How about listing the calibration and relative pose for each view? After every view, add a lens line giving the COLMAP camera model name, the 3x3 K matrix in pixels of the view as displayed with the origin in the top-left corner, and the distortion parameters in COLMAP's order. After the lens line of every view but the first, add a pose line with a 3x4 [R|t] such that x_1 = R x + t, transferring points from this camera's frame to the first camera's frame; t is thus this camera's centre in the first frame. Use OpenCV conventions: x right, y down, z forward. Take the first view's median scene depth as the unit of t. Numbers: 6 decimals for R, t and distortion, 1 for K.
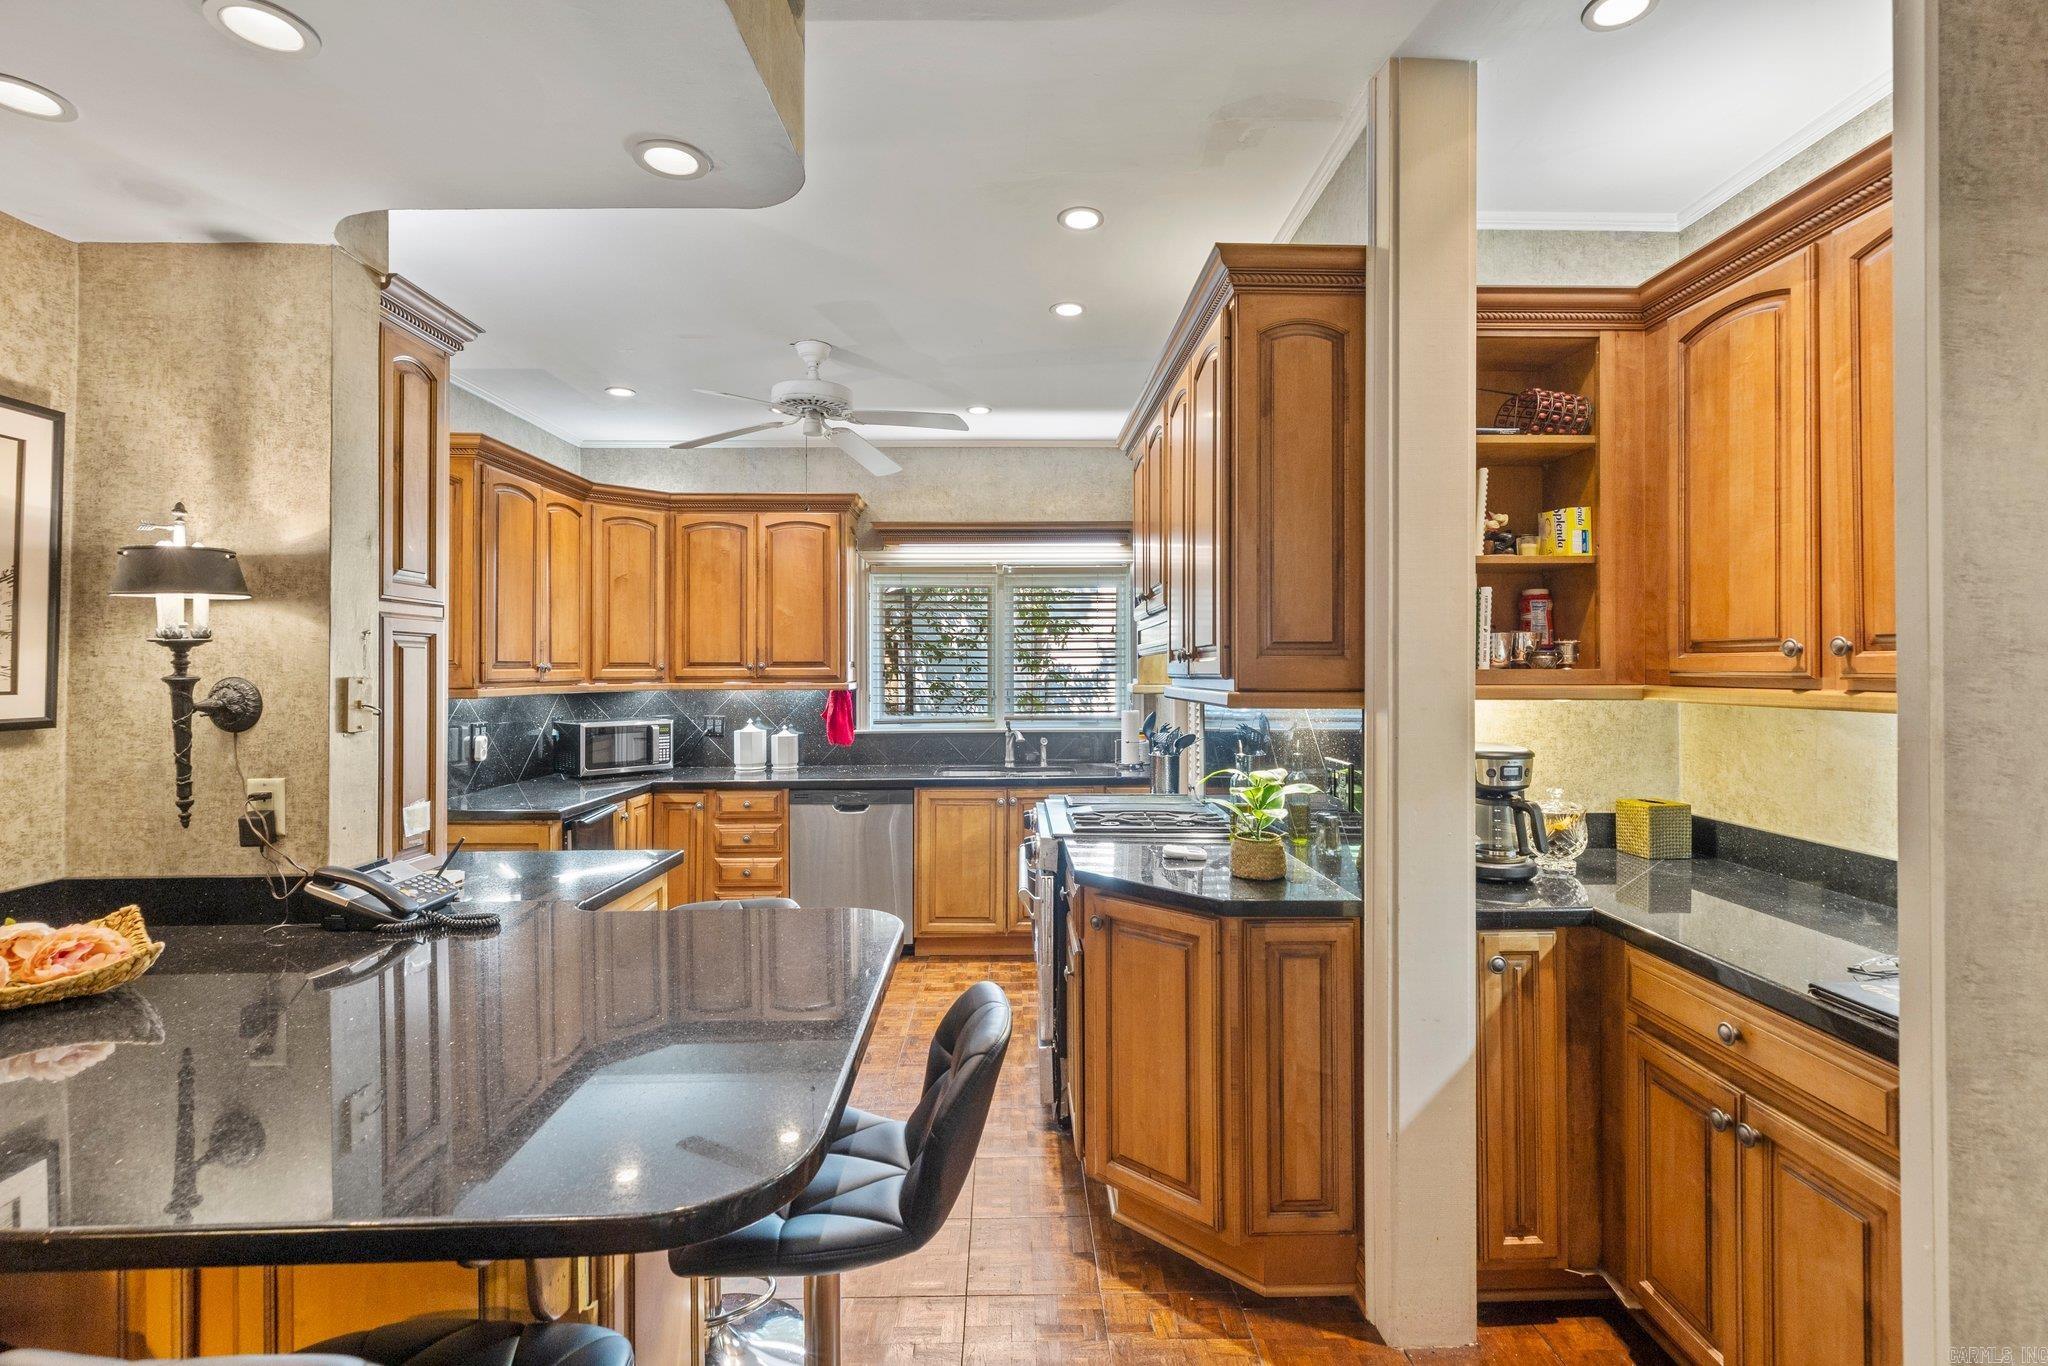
lens RADIAL K [[937.3, 0, 1024.3], [0, 937.3, 672.3], [0, 0, 1]] dist [0.003967, -0.001034]
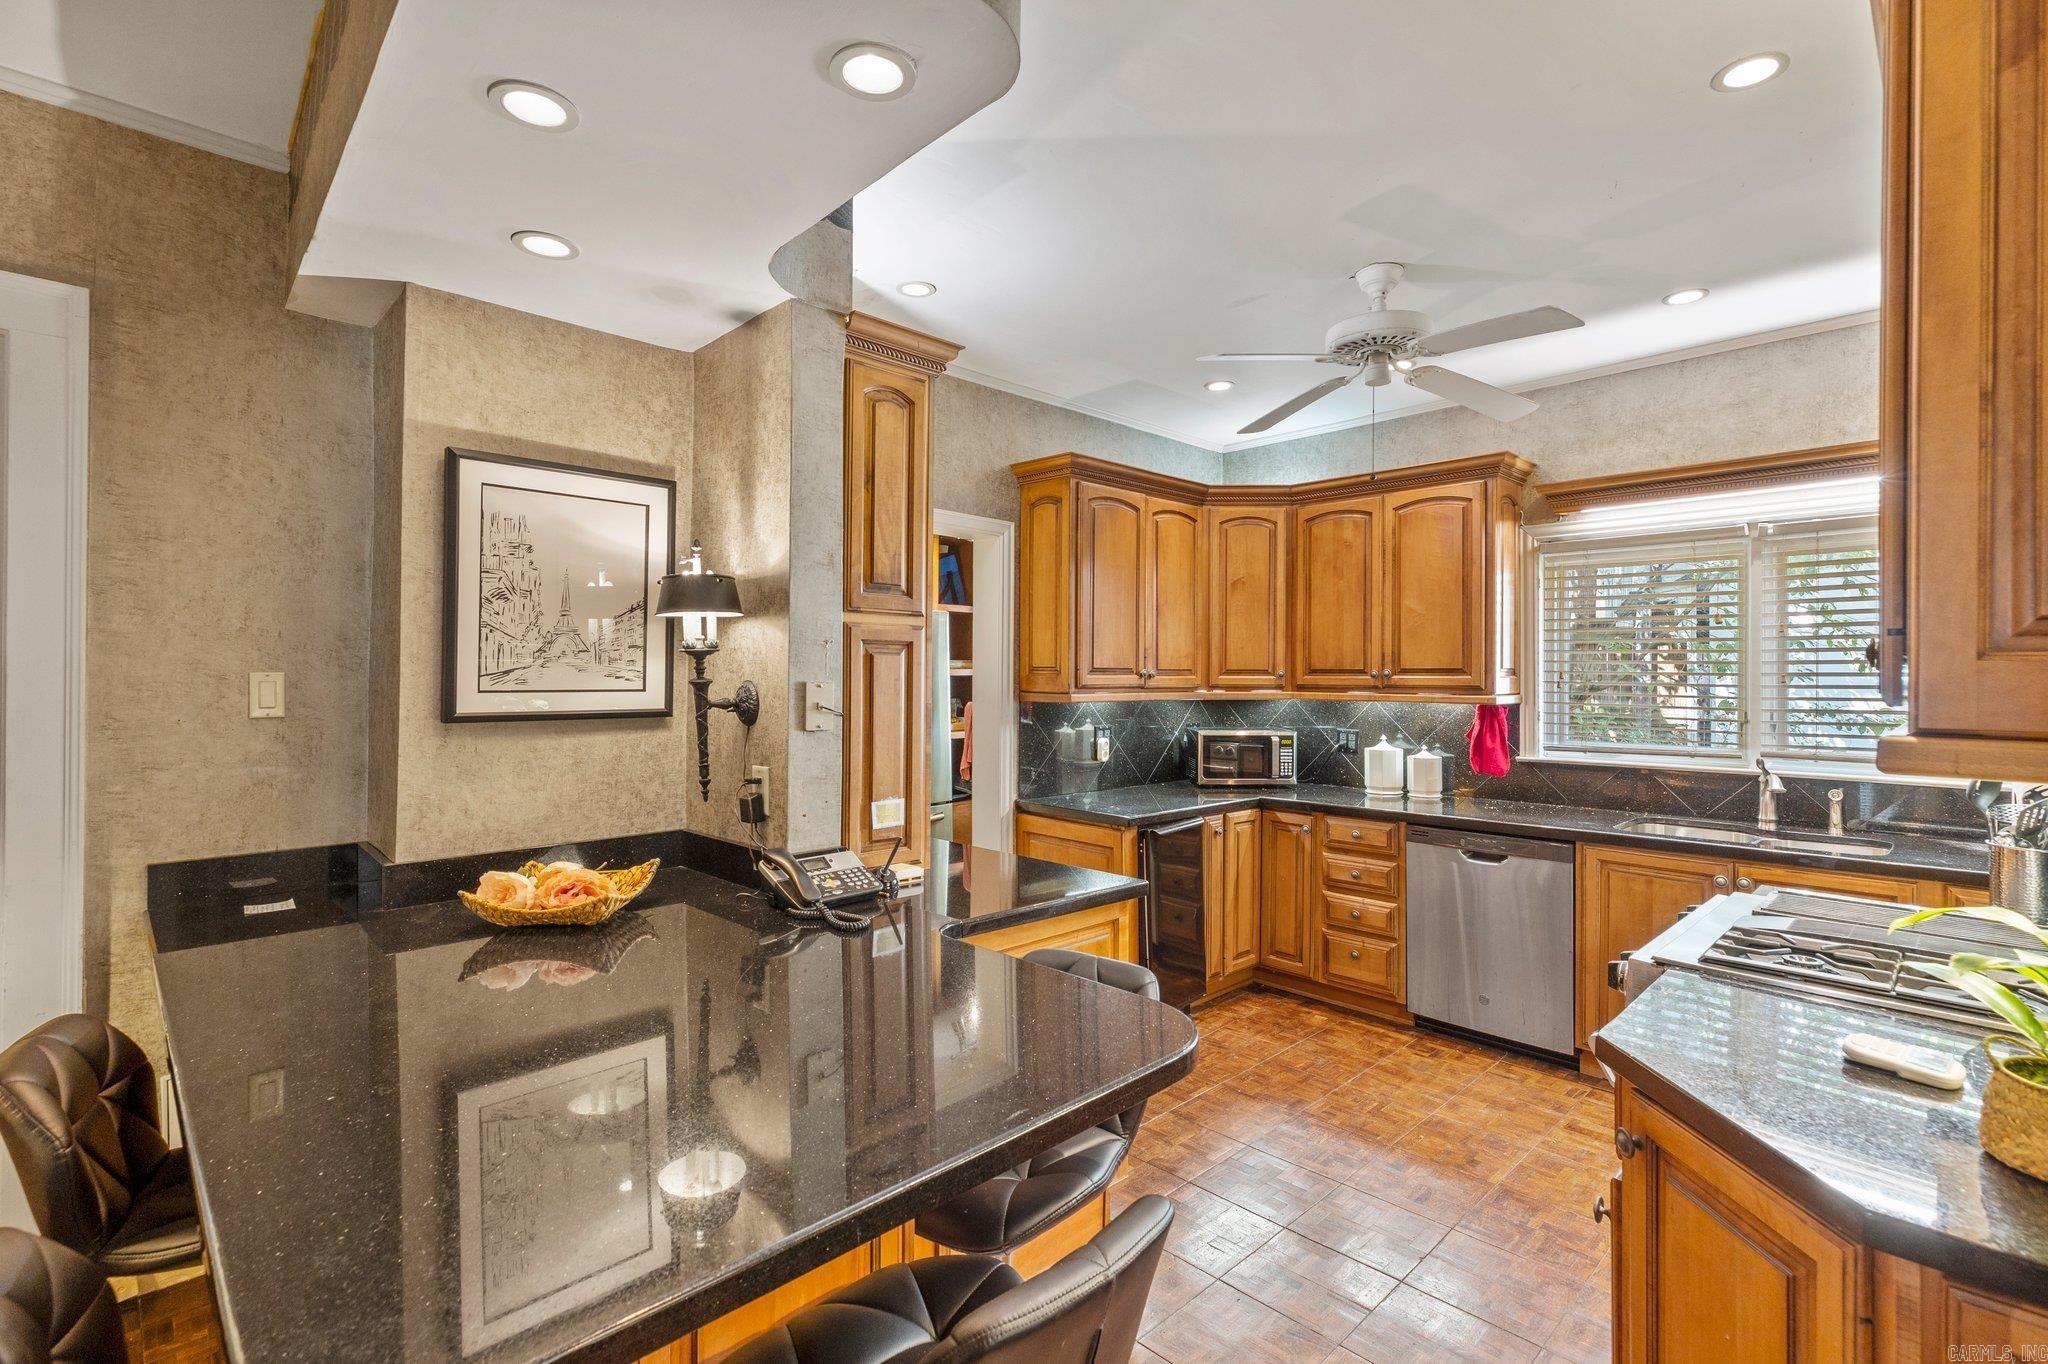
lens RADIAL K [[937.3, 0, 1024.7], [0, 937.3, 675.8], [0, 0, 1]] dist [0.003967, -0.001034]
pose [[0.682226, 0.005563, -0.731120, 0.129128], [-0.008754, 0.999962, -0.000560, -0.001459], [0.731089, 0.006782, 0.682249, 0.200095]]
